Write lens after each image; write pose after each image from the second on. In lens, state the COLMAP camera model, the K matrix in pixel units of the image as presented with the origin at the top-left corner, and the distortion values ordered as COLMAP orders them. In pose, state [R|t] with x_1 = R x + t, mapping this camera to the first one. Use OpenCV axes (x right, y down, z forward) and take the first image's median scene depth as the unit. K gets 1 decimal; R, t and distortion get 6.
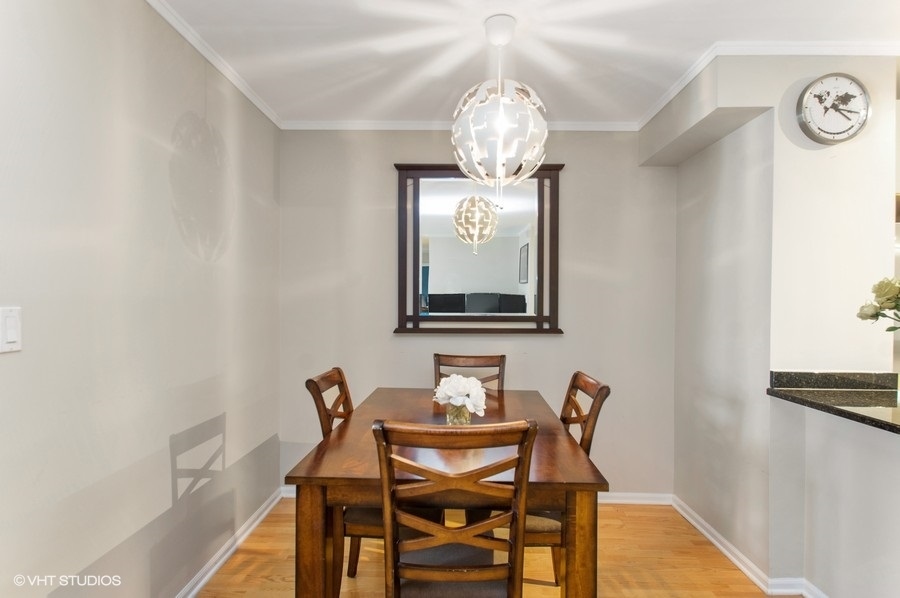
lens RADIAL K [[524.0, 0, 449.8], [0, 524.0, 303.7], [0, 0, 1]] dist [0.000648, -0.001808]
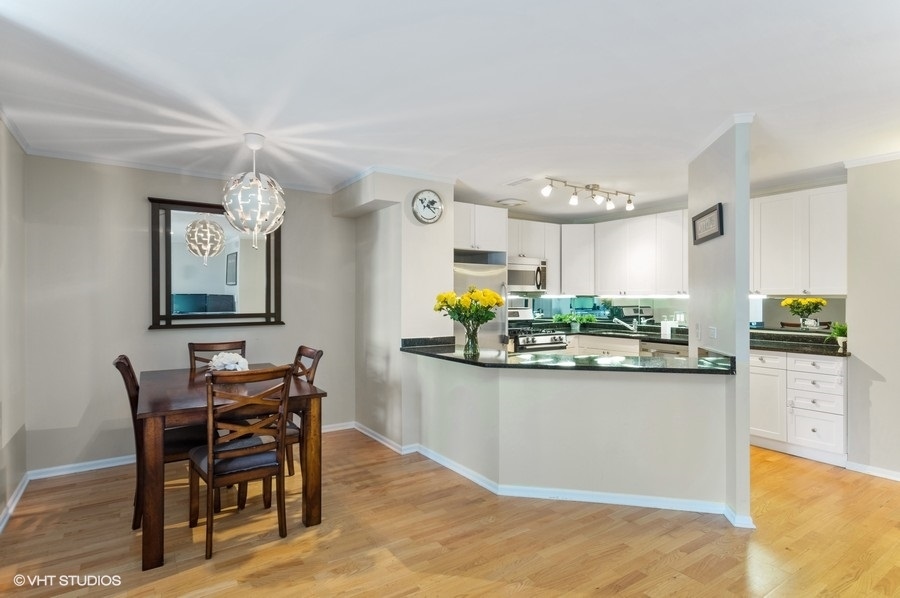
lens RADIAL K [[473.5, 0, 450.2], [0, 473.5, 299.1], [0, 0, 1]] dist [0.001781, 0.000627]
pose [[0.820755, -0.008685, 0.571214, -0.207590], [0.009549, 0.999953, 0.001484, -0.016128], [-0.571200, 0.004237, 0.820800, -0.469017]]
